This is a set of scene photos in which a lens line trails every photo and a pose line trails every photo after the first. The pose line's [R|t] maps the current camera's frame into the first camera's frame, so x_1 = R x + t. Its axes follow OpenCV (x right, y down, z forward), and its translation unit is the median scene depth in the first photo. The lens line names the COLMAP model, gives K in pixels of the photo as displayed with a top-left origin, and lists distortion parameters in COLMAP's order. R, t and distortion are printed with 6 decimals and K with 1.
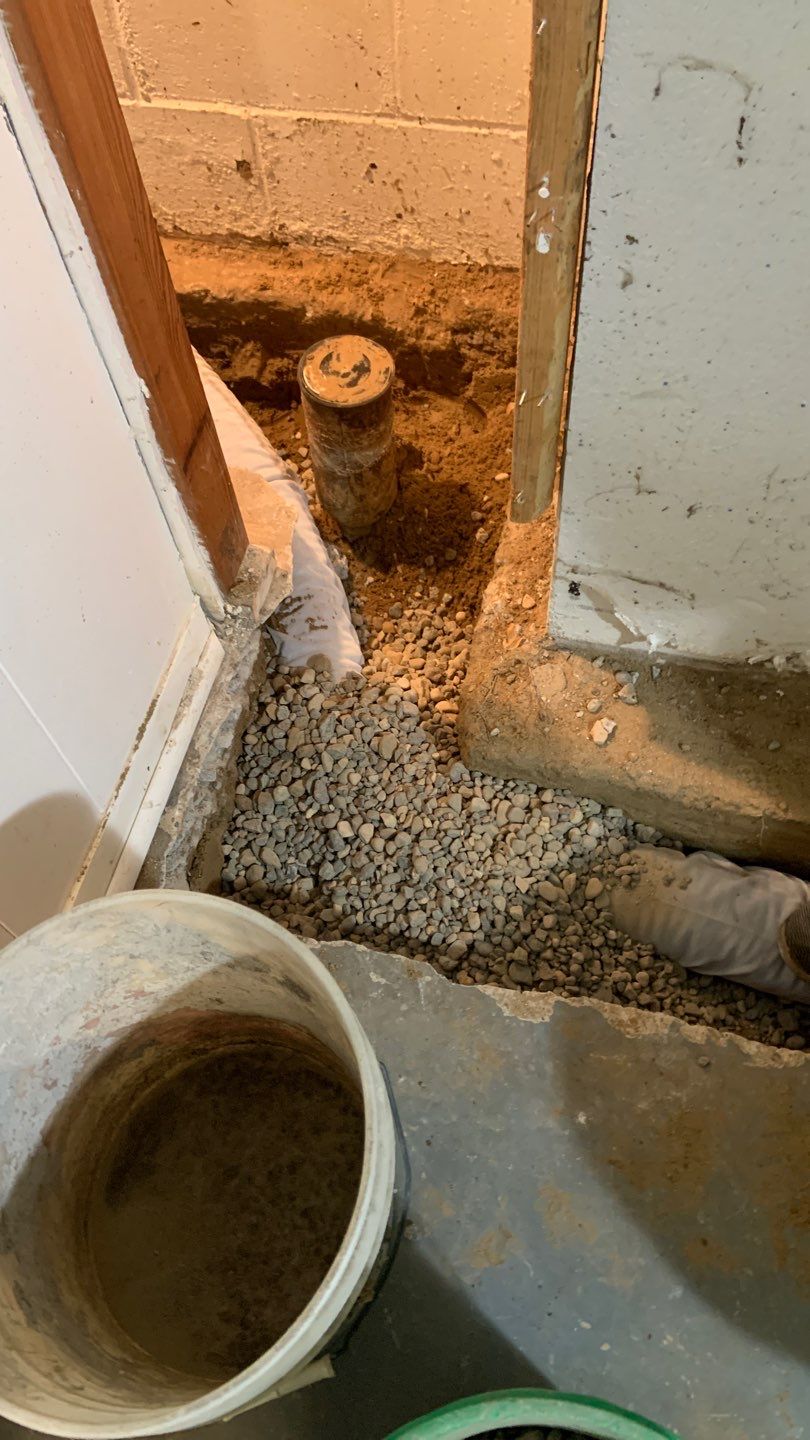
lens RADIAL K [[1069.0, 0, 395.0], [0, 1069.0, 710.0], [0, 0, 1]] dist [0.105576, -0.141889]
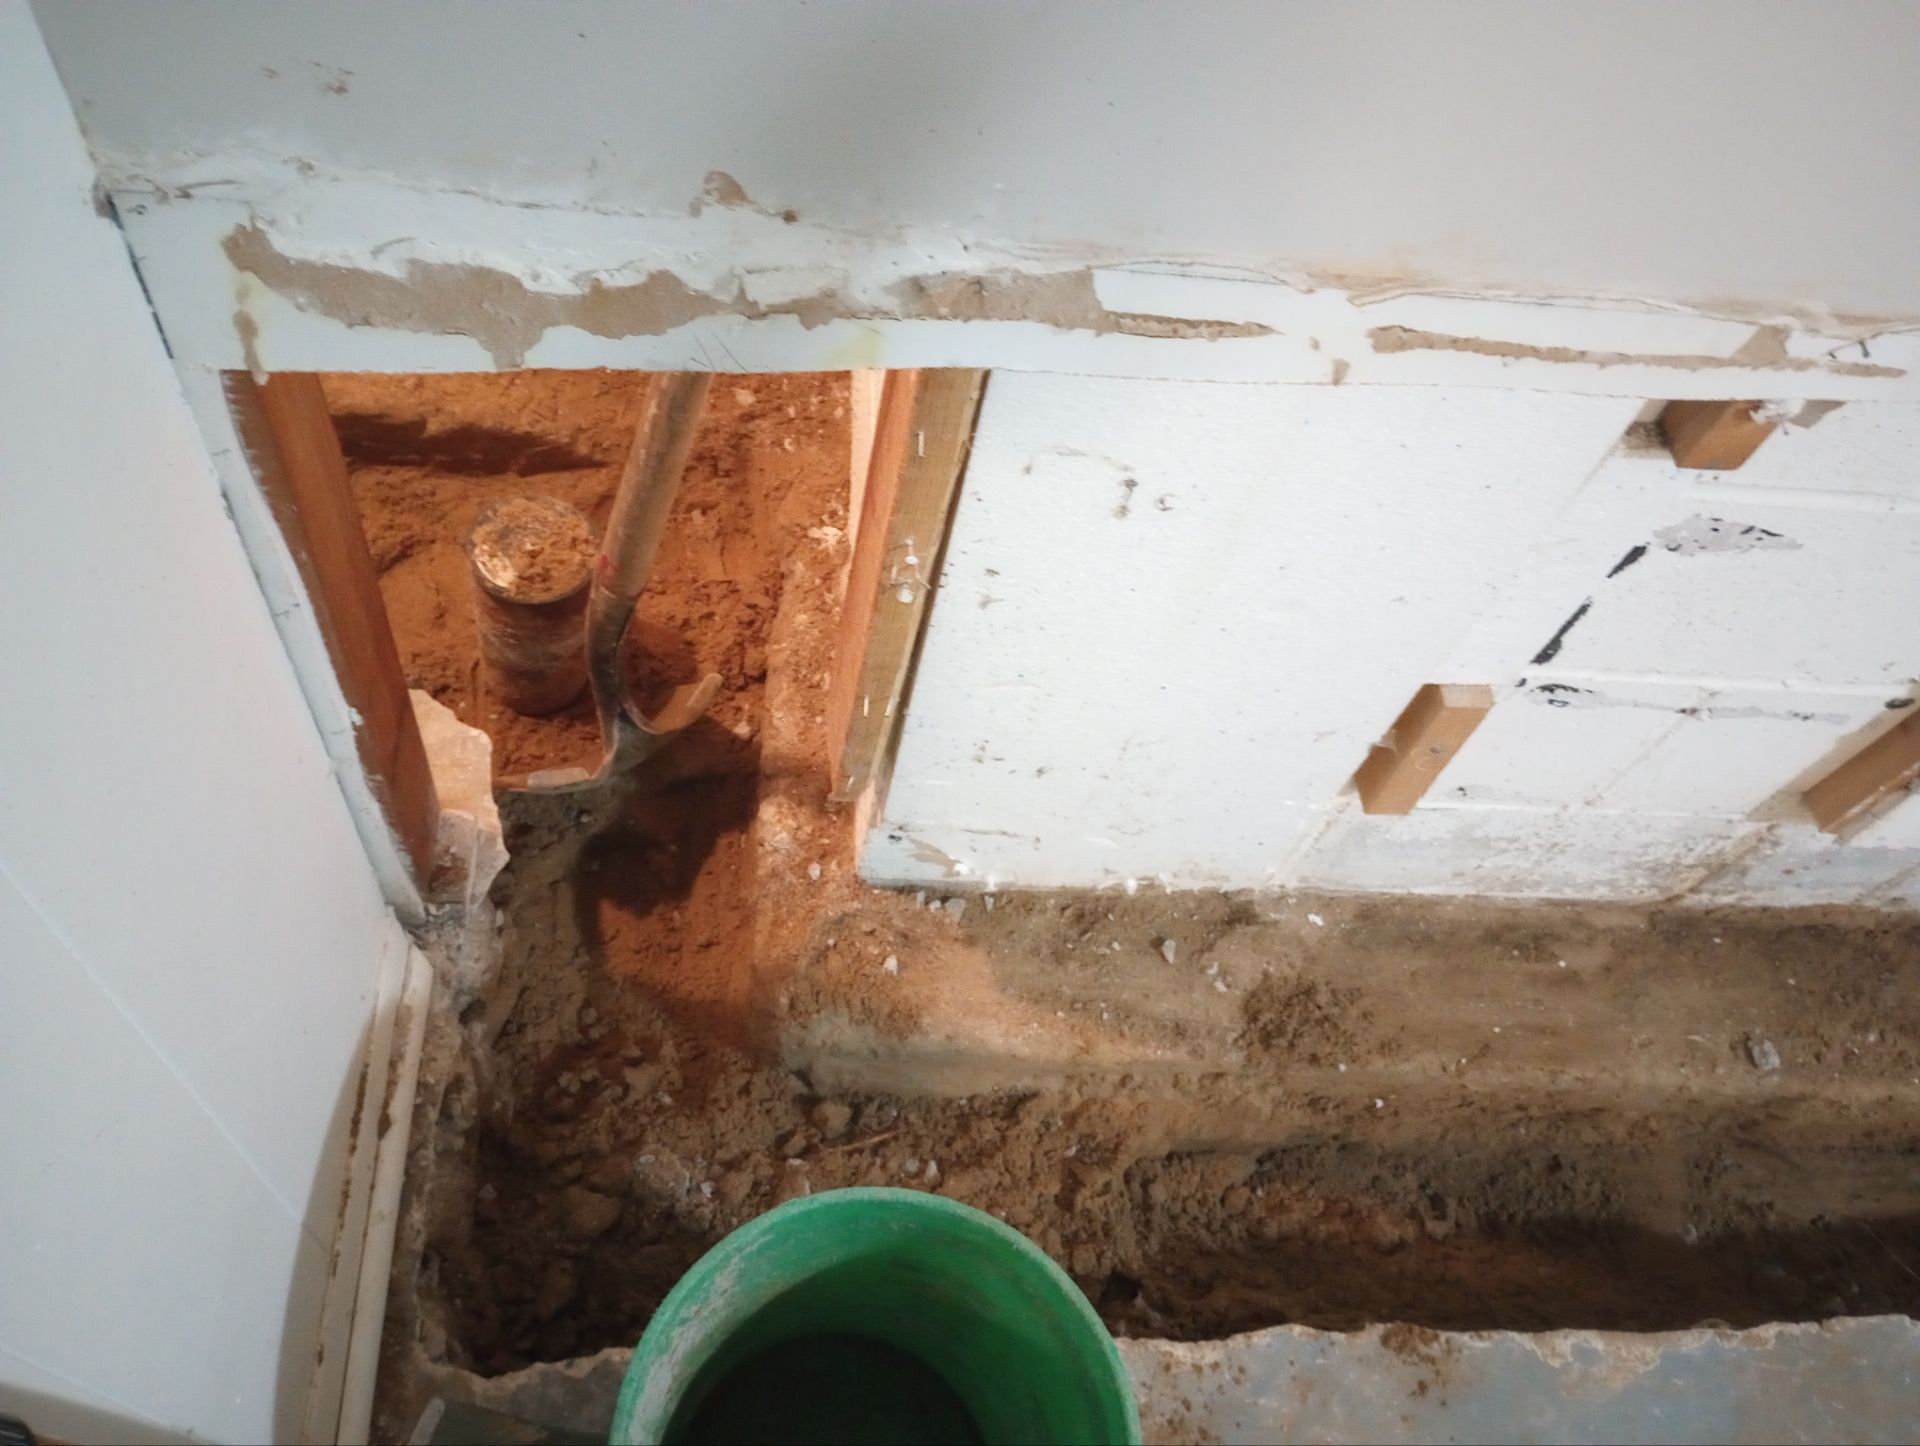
lens RADIAL K [[1577.2, 0, 966.5], [0, 1577.2, 713.7], [0, 0, 1]] dist [0.049291, -0.059614]
pose [[0.935660, -0.129273, 0.328374, -0.160195], [0.123793, 0.991594, 0.037635, -0.235617], [-0.330479, 0.005437, 0.943798, -0.150745]]
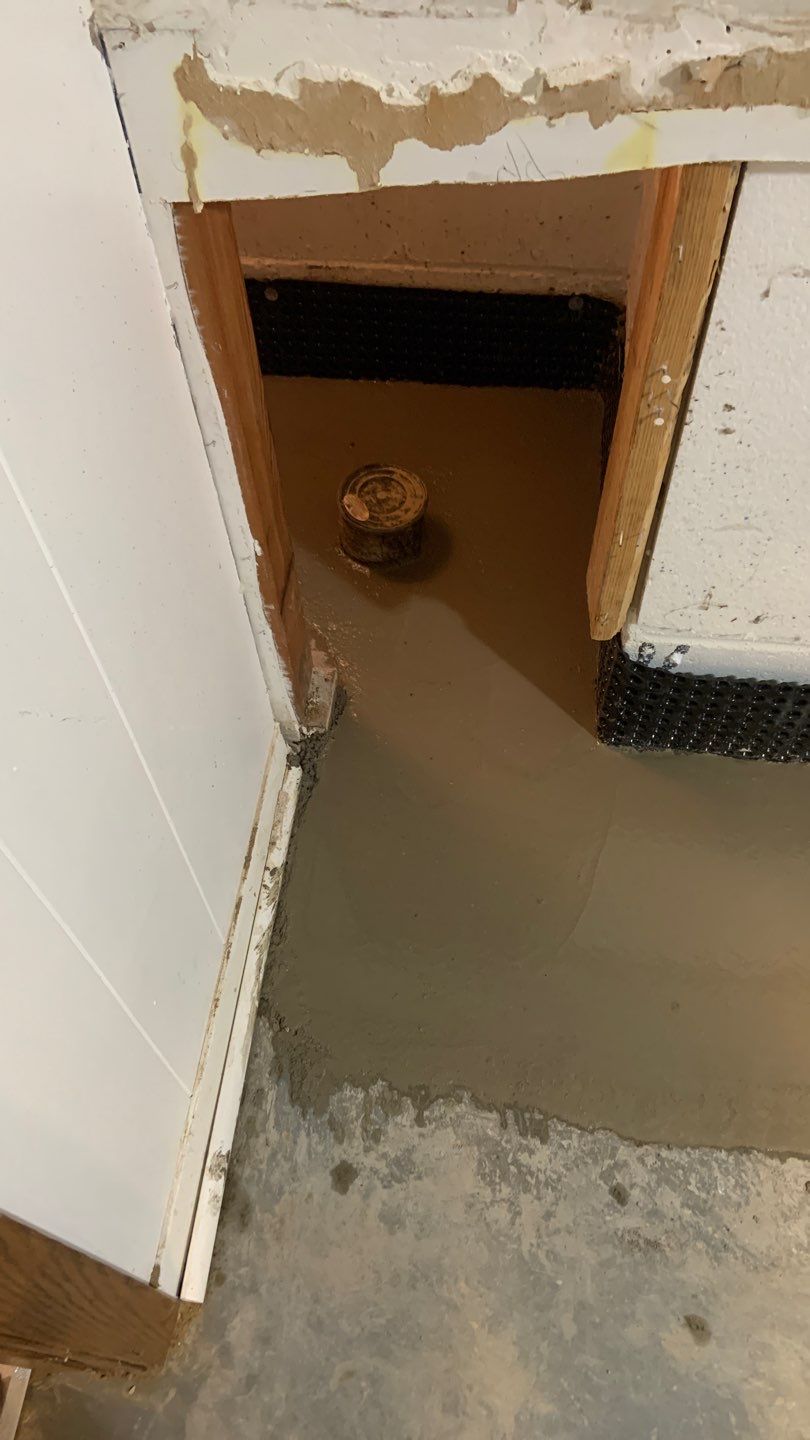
lens RADIAL K [[1069.0, 0, 401.2], [0, 1069.0, 711.1], [0, 0, 1]] dist [0.105576, -0.141889]
pose [[0.991838, -0.085782, 0.094333, -0.167009], [0.090528, 0.994773, -0.047234, -0.058741], [-0.089788, 0.055388, 0.994420, -0.056128]]
